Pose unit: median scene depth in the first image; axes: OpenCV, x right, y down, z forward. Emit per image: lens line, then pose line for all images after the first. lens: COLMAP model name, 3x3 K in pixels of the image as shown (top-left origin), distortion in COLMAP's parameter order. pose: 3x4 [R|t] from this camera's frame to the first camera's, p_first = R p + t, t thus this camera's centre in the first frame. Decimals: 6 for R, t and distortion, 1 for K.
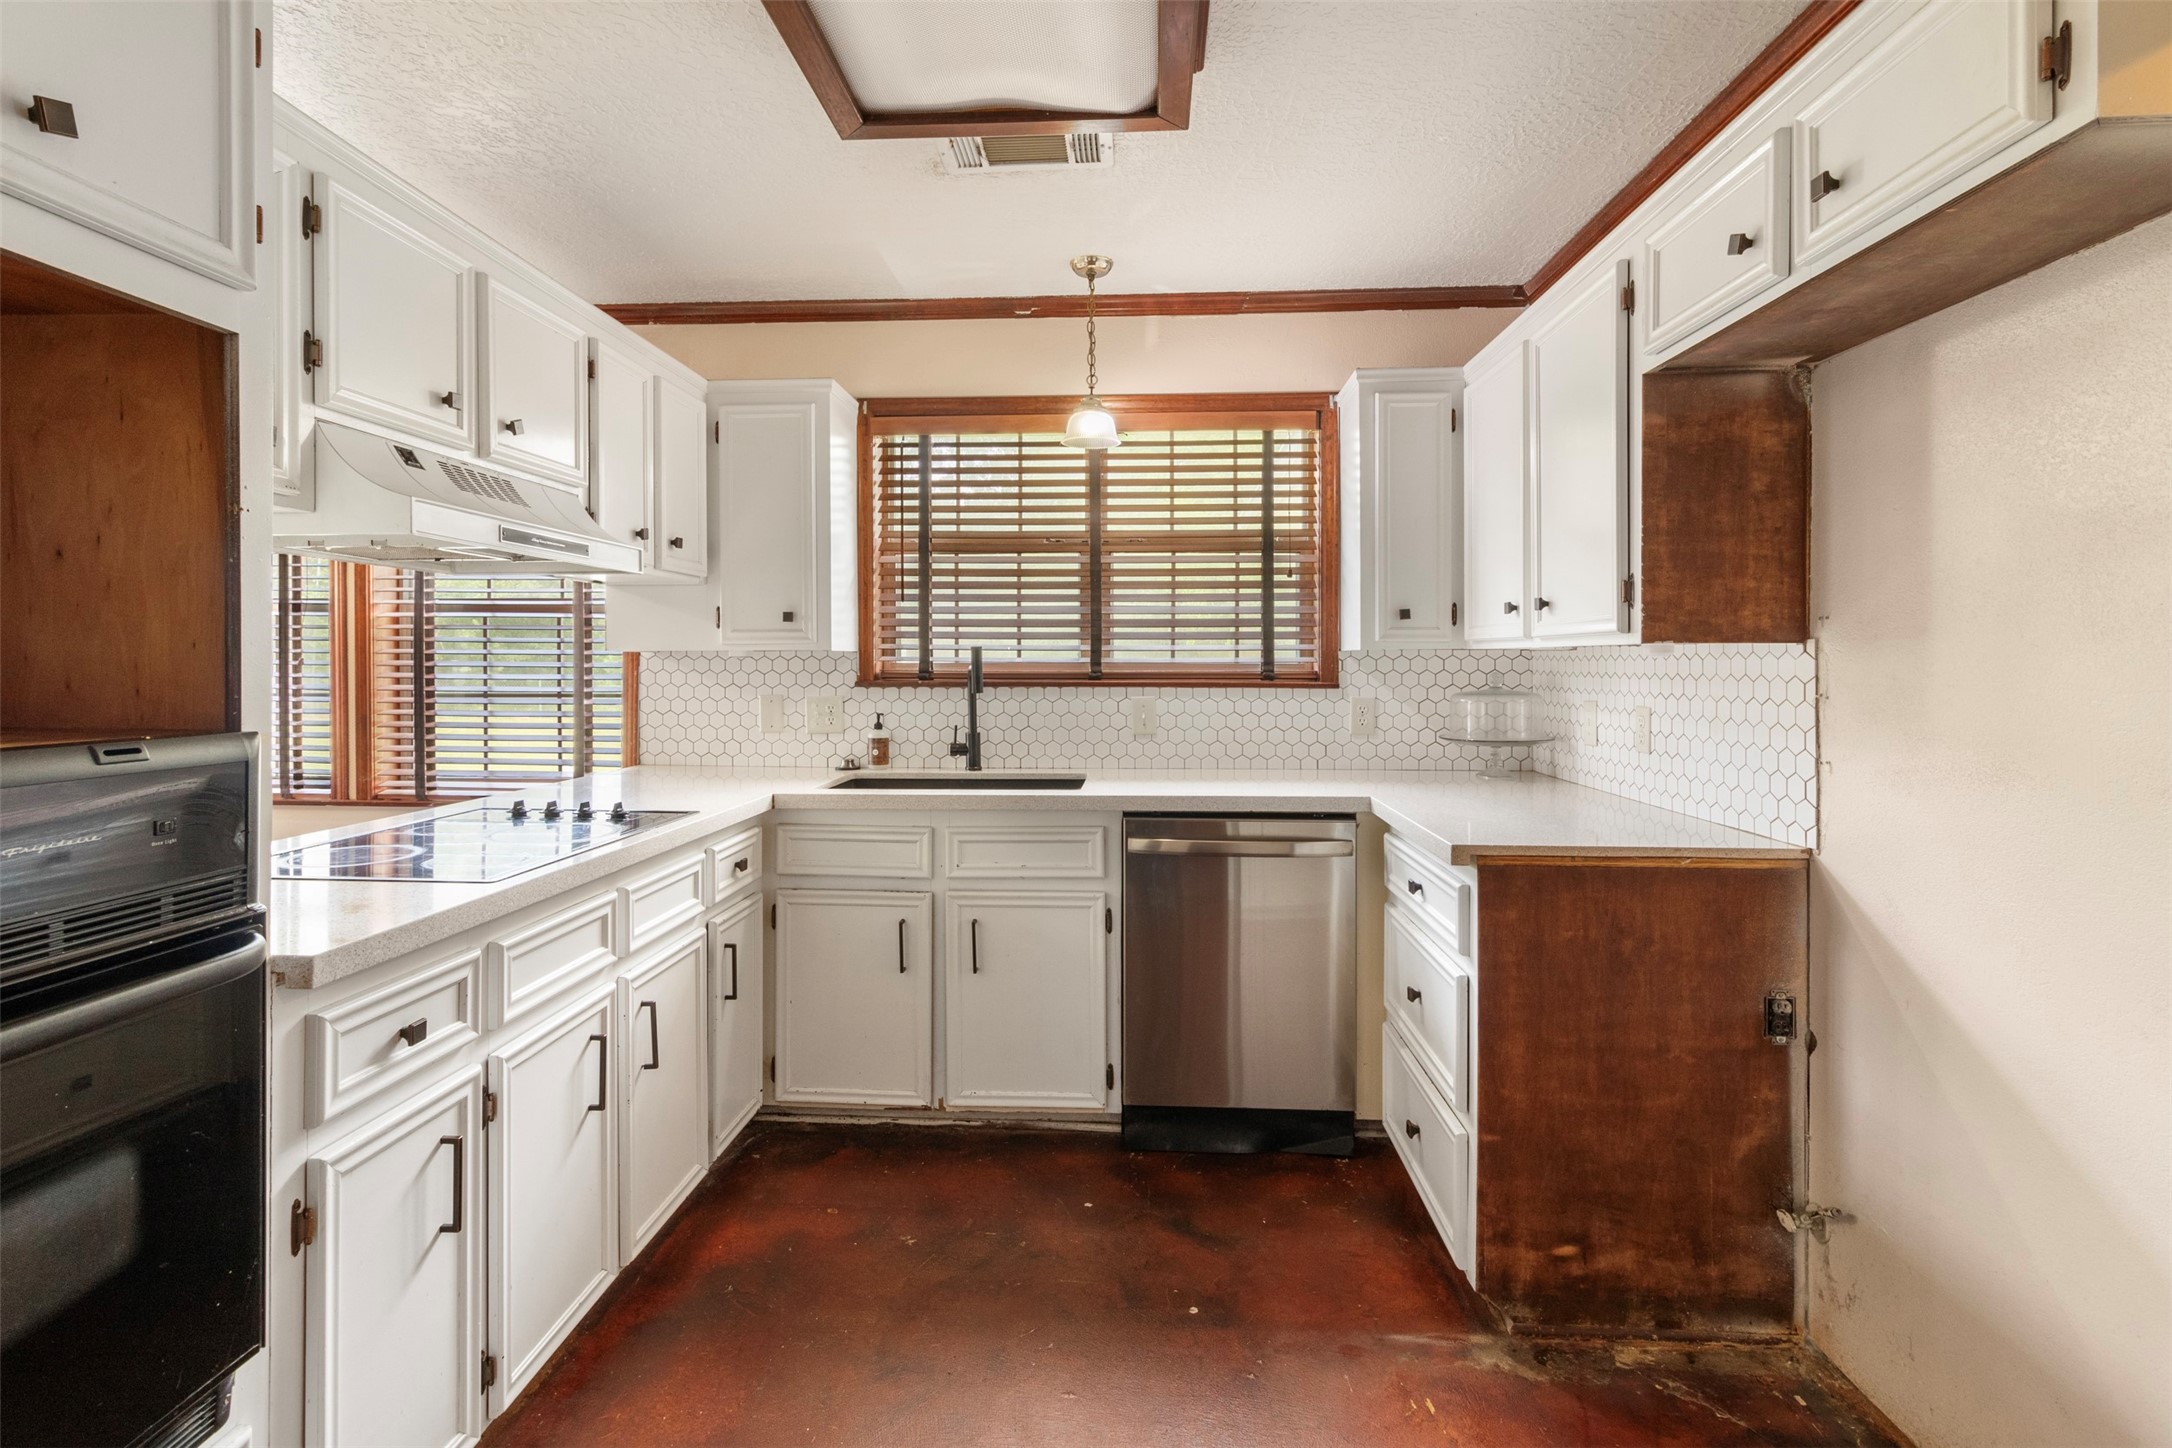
lens RADIAL K [[1024.3, 0, 1083.7], [0, 1024.3, 663.3], [0, 0, 1]] dist [0.001640, 0.001160]
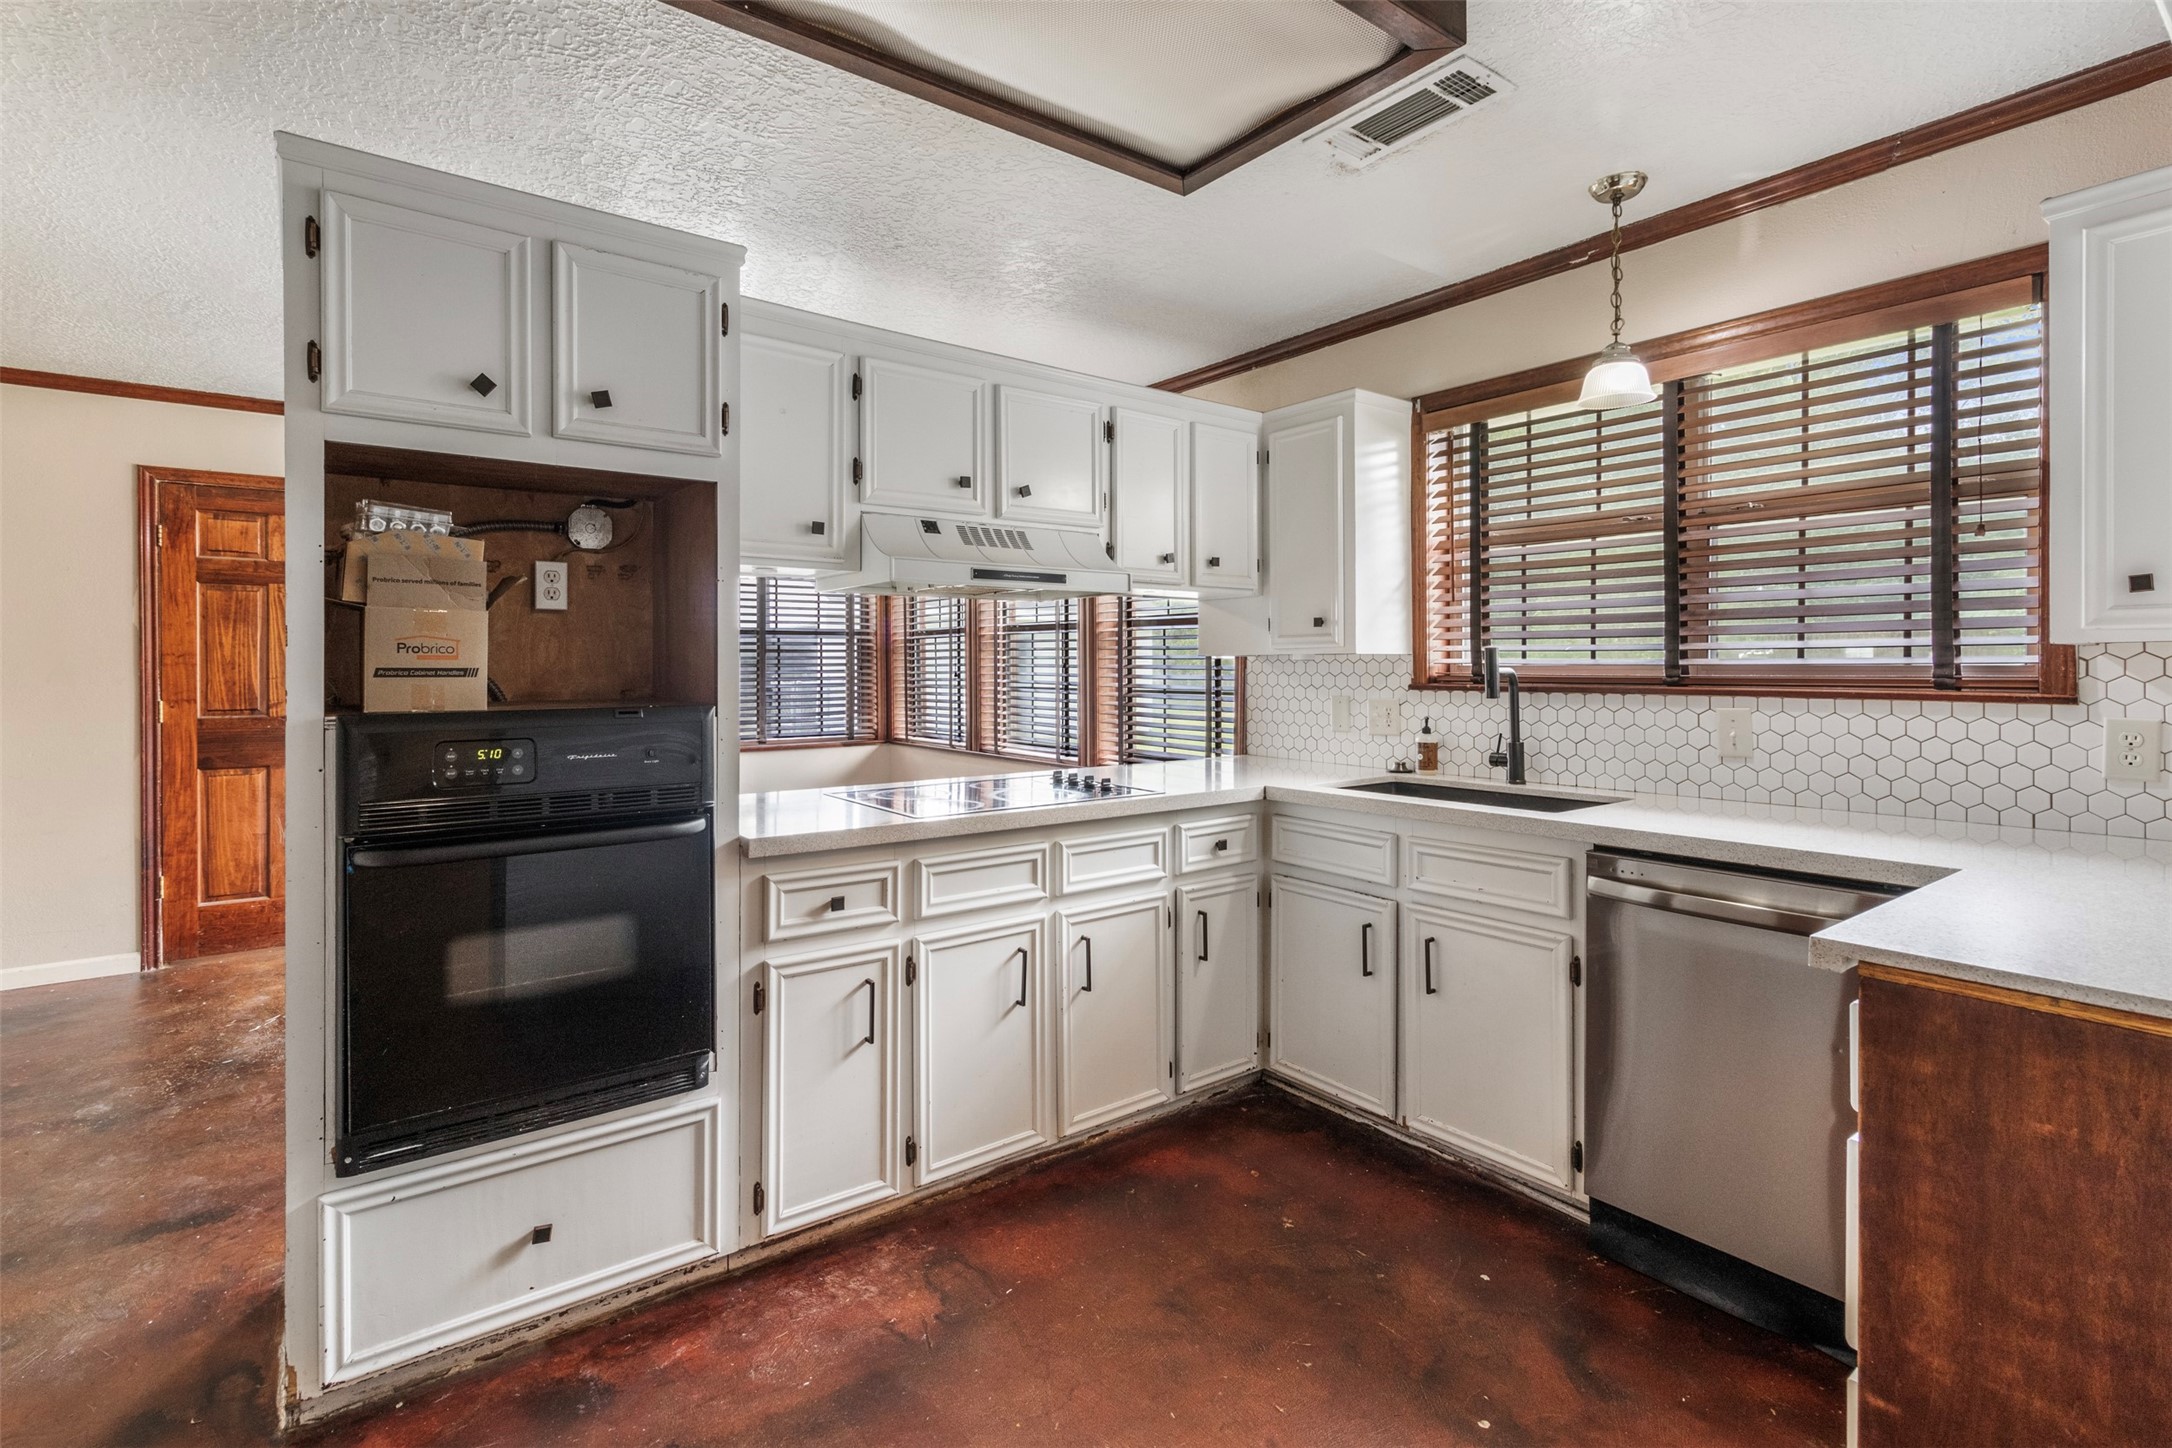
lens RADIAL K [[1023.2, 0, 1079.6], [0, 1023.2, 669.0], [0, 0, 1]] dist [0.003492, 0.001843]
pose [[0.645386, 0.000603, -0.763856, 0.399818], [0.001972, 0.999995, 0.002455, -0.000144], [0.763854, -0.003091, 0.645382, 0.142373]]
